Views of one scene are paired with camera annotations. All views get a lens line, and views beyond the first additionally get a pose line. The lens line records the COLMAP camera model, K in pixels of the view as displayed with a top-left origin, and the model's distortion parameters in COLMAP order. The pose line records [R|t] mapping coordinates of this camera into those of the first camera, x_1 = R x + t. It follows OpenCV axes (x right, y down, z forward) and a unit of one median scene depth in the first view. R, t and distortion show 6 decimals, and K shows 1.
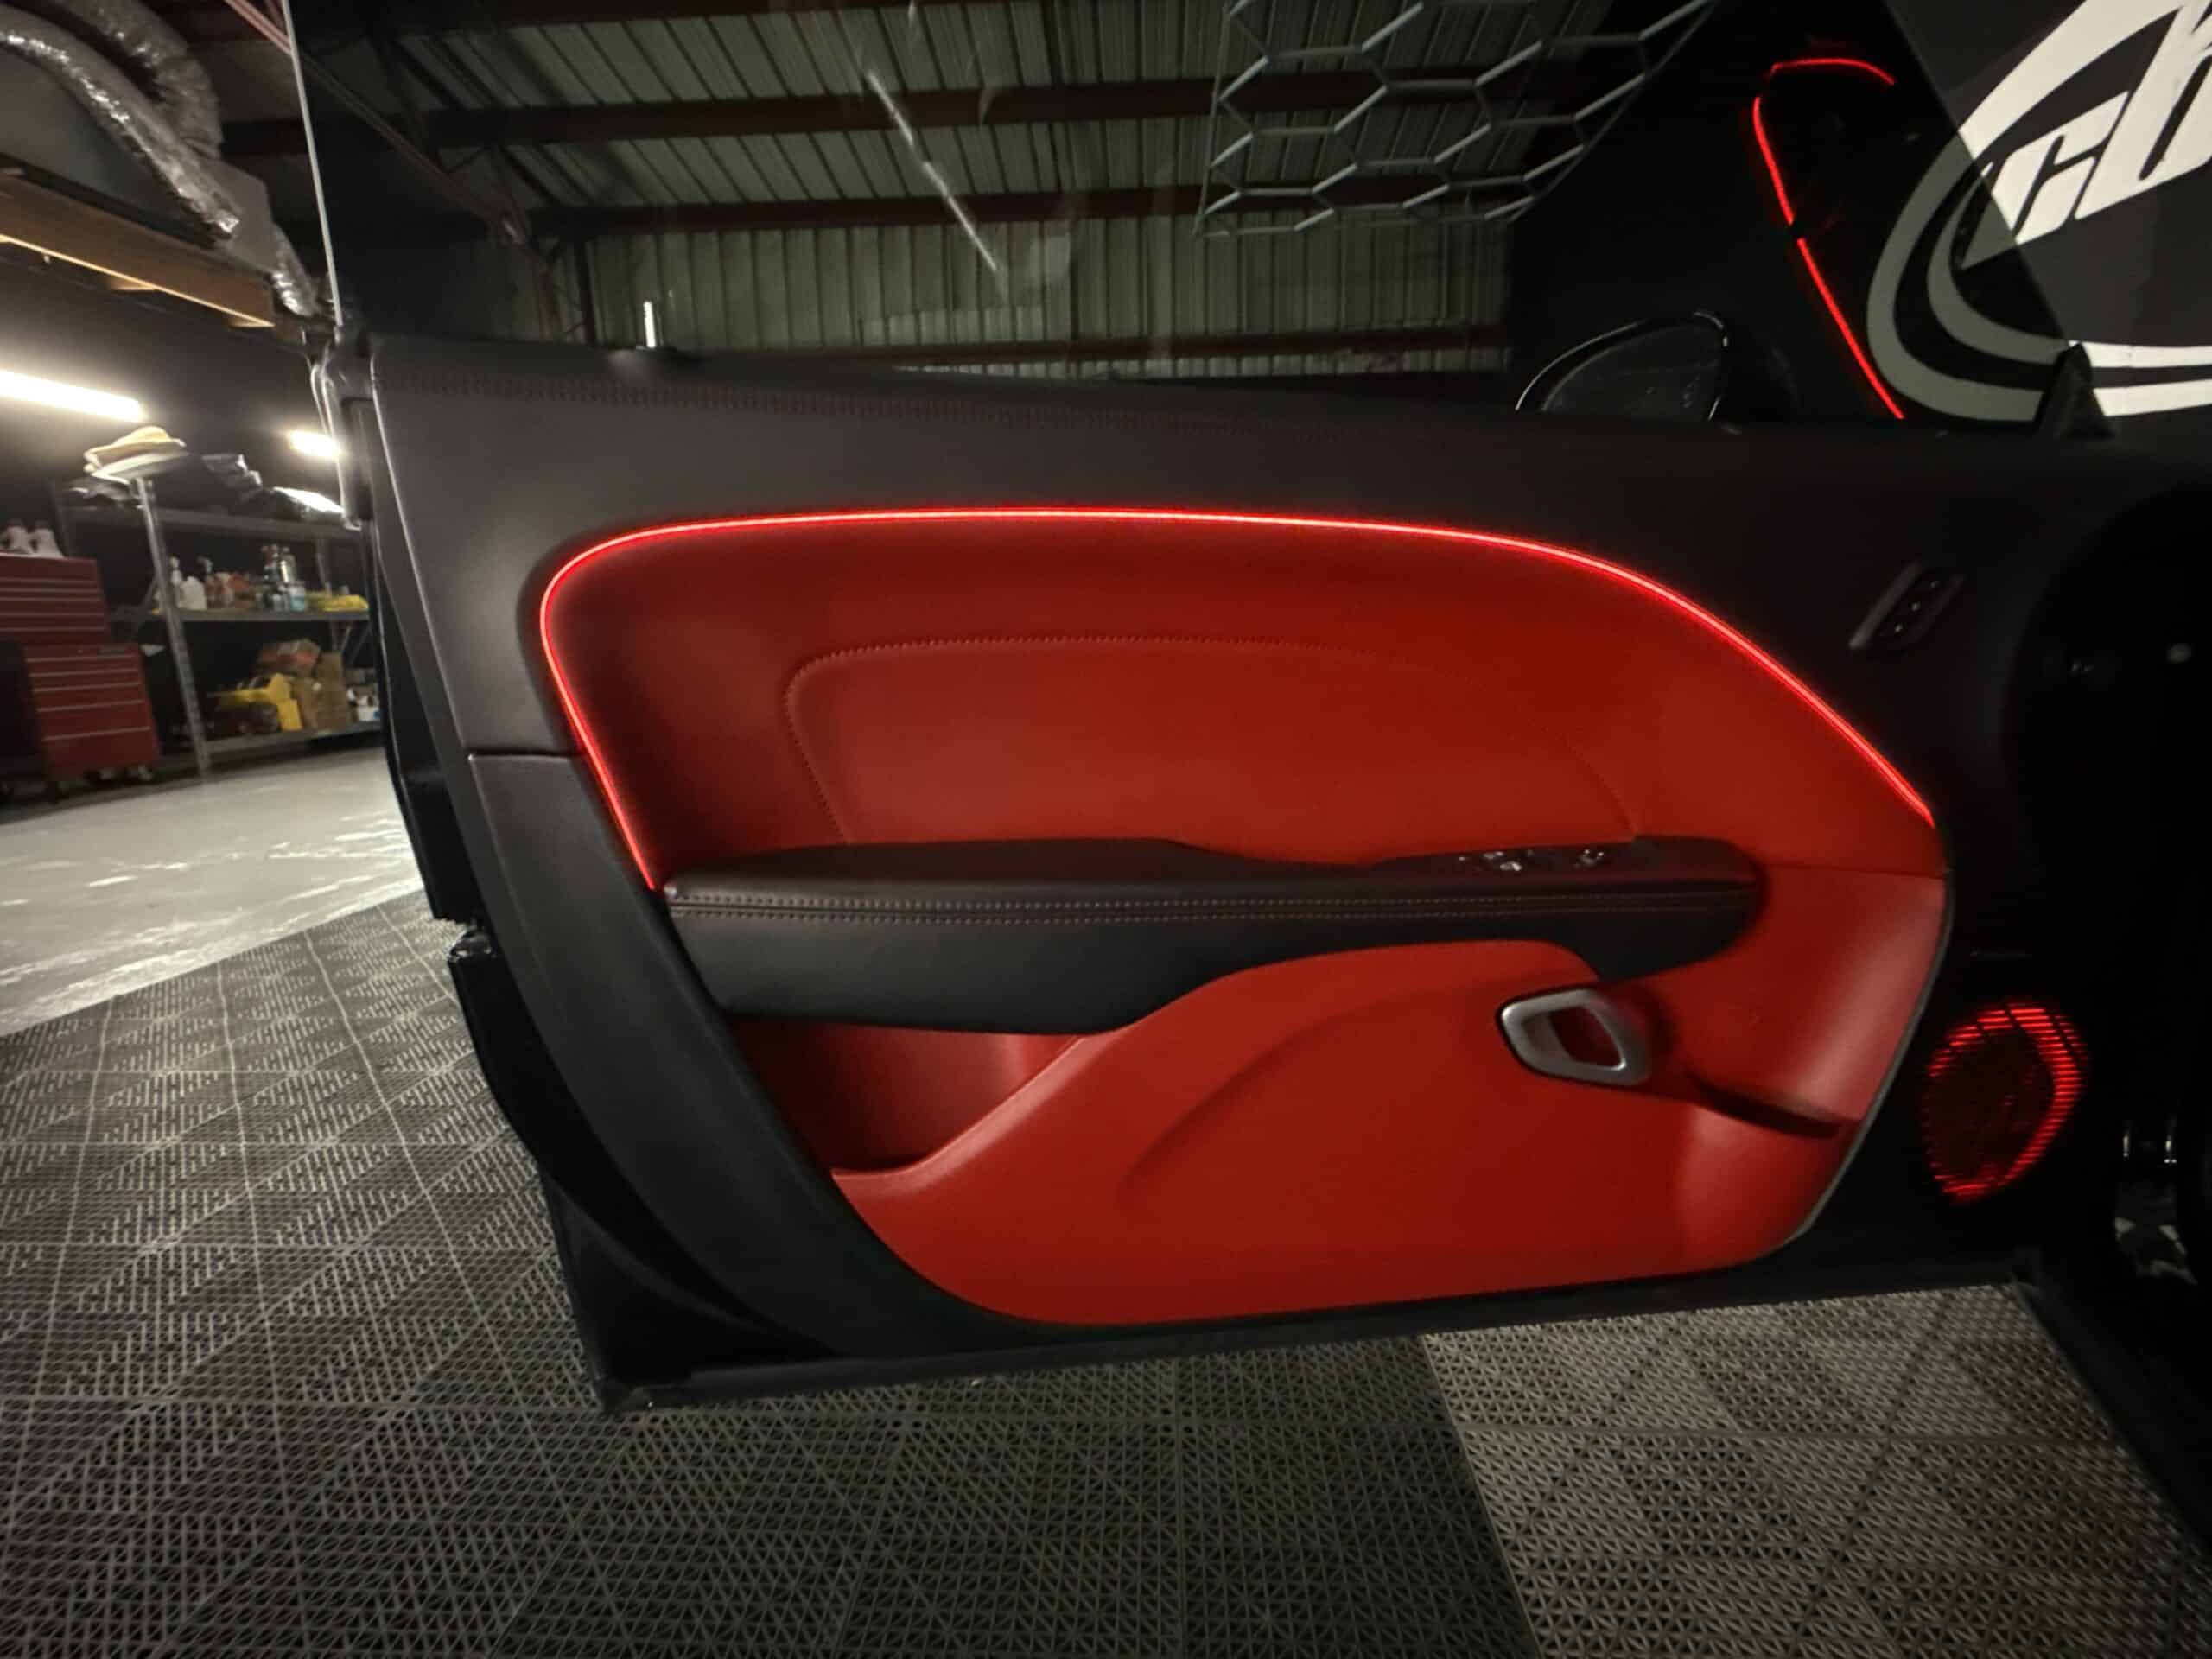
lens RADIAL K [[995.7, 0, 1098.4], [0, 995.7, 835.3], [0, 0, 1]] dist [-0.000441, -0.000299]
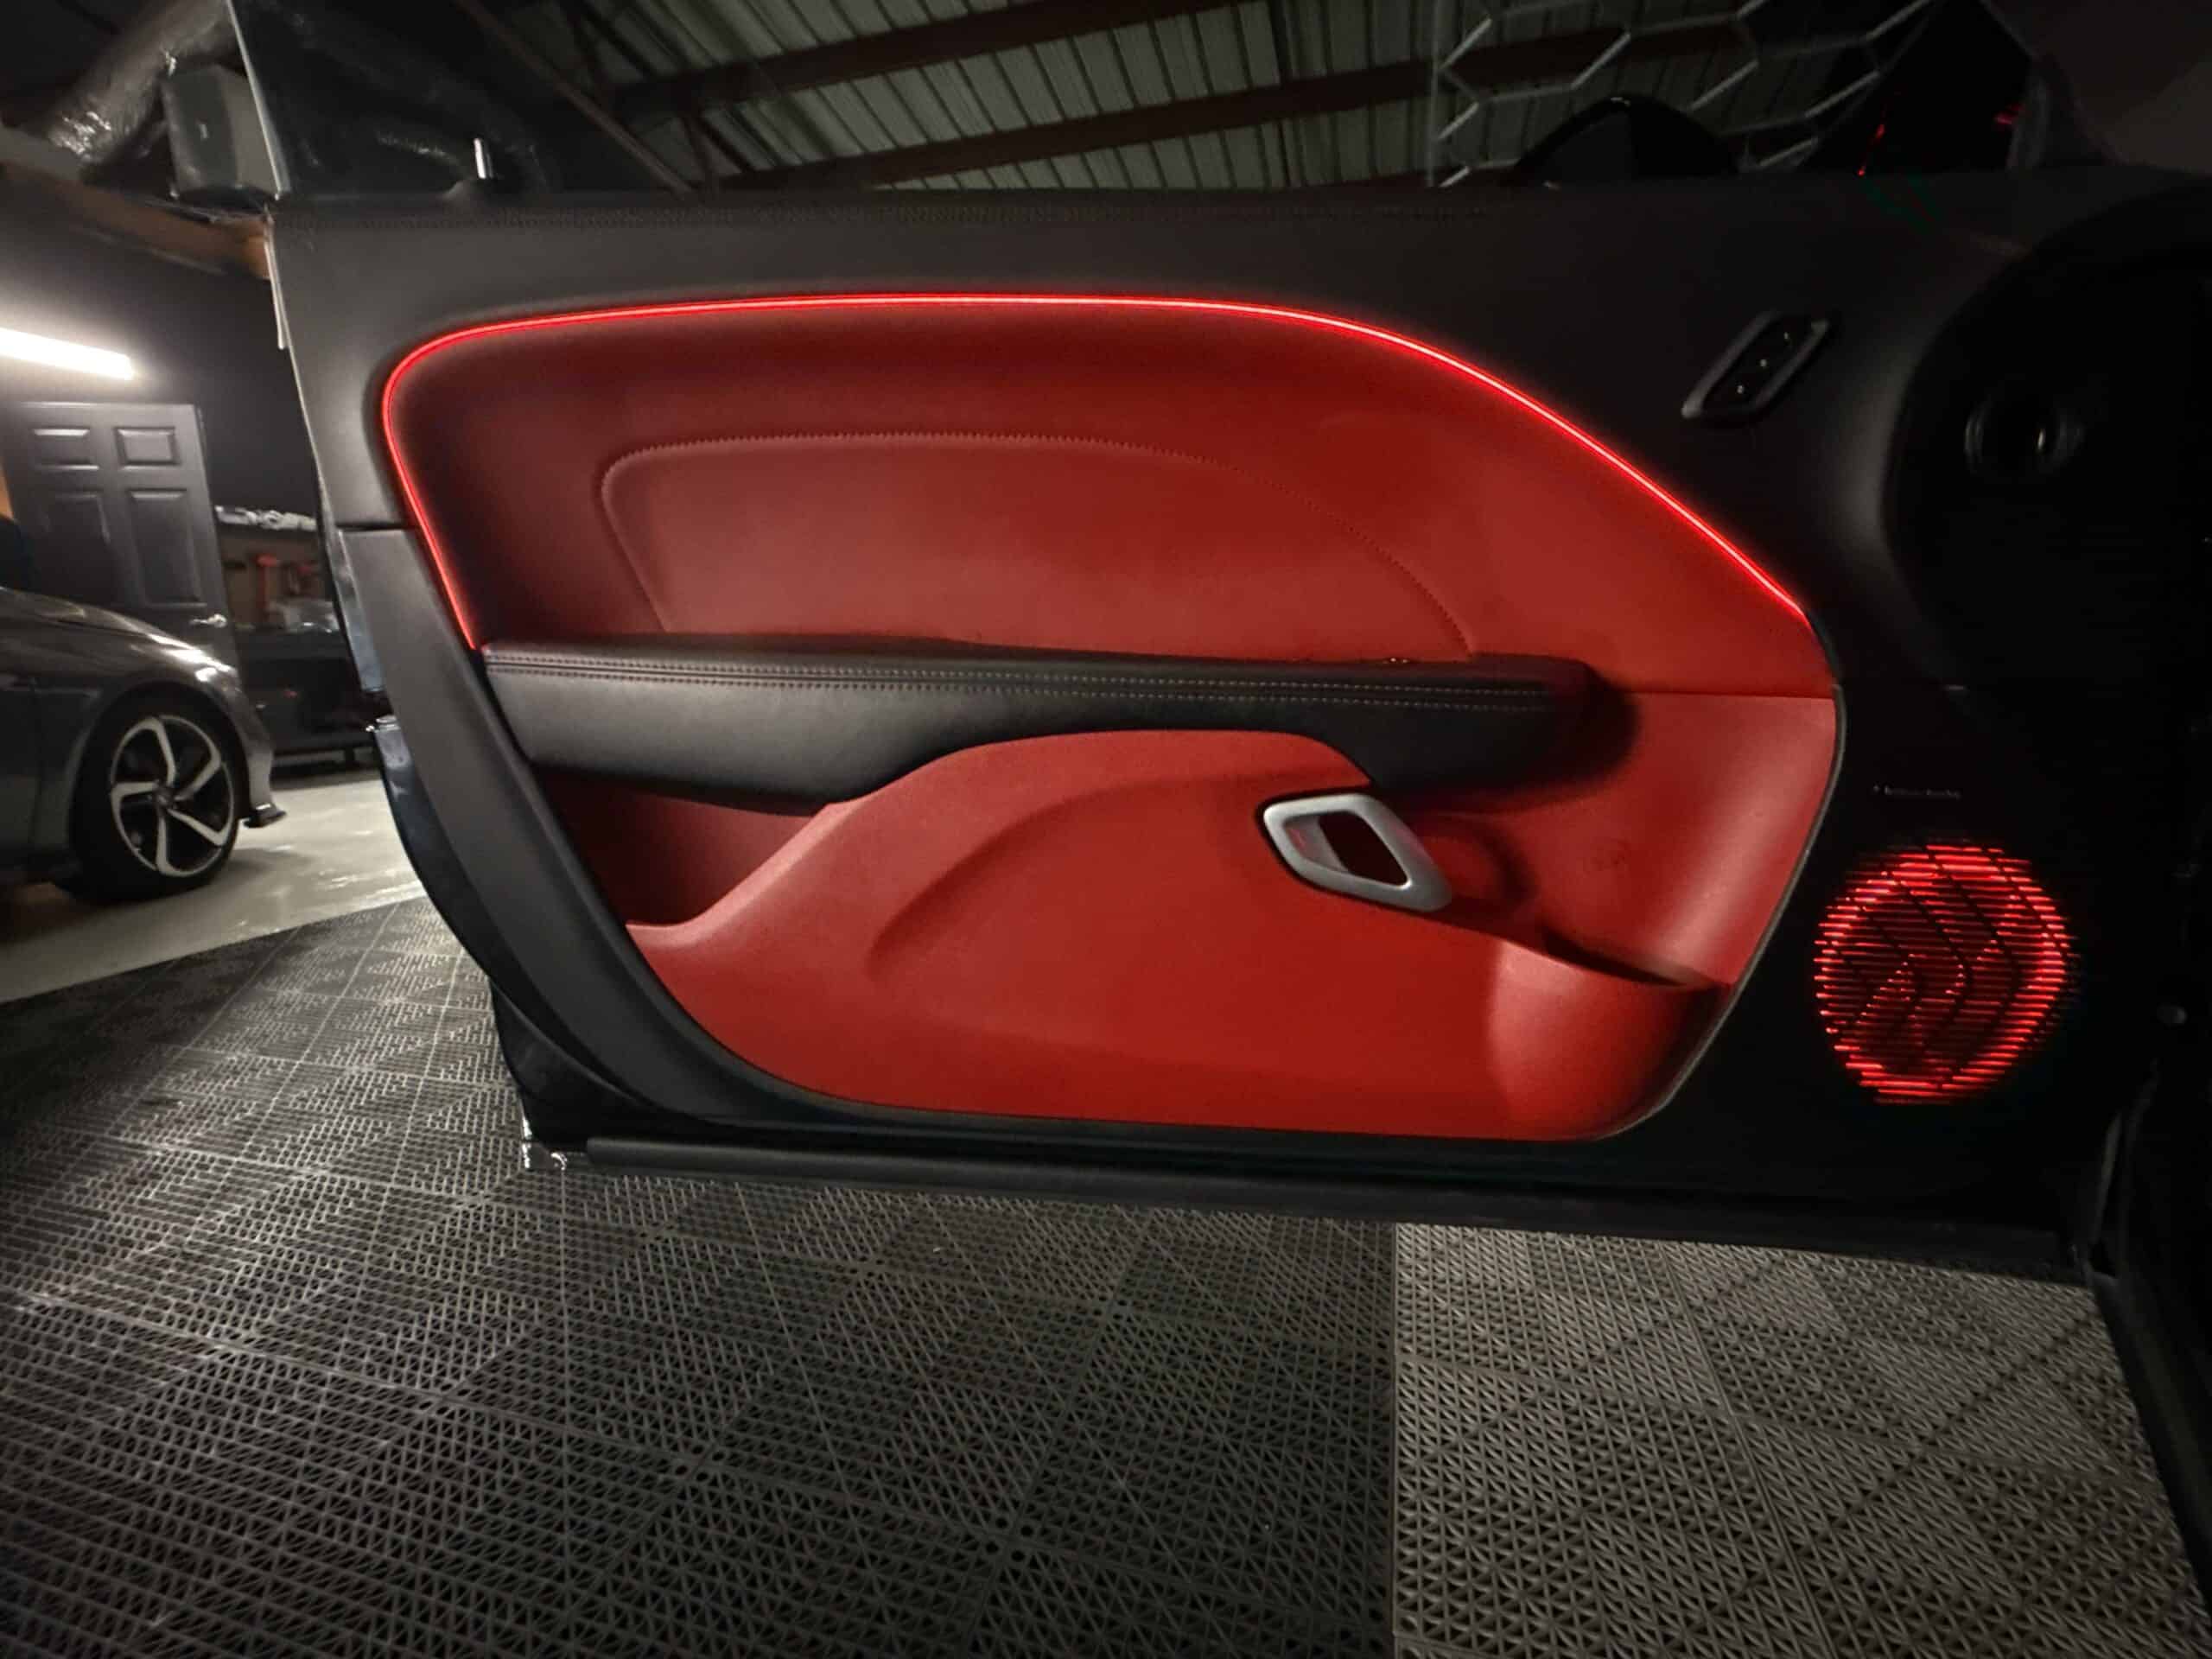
lens RADIAL K [[990.5, 0, 1102.3], [0, 990.5, 837.7], [0, 0, 1]] dist [0.010464, -0.007684]
pose [[0.972823, 0.046013, -0.226933, 0.393533], [-0.049114, 0.998761, -0.008035, 0.180371], [0.226282, 0.018962, 0.973877, 0.028949]]
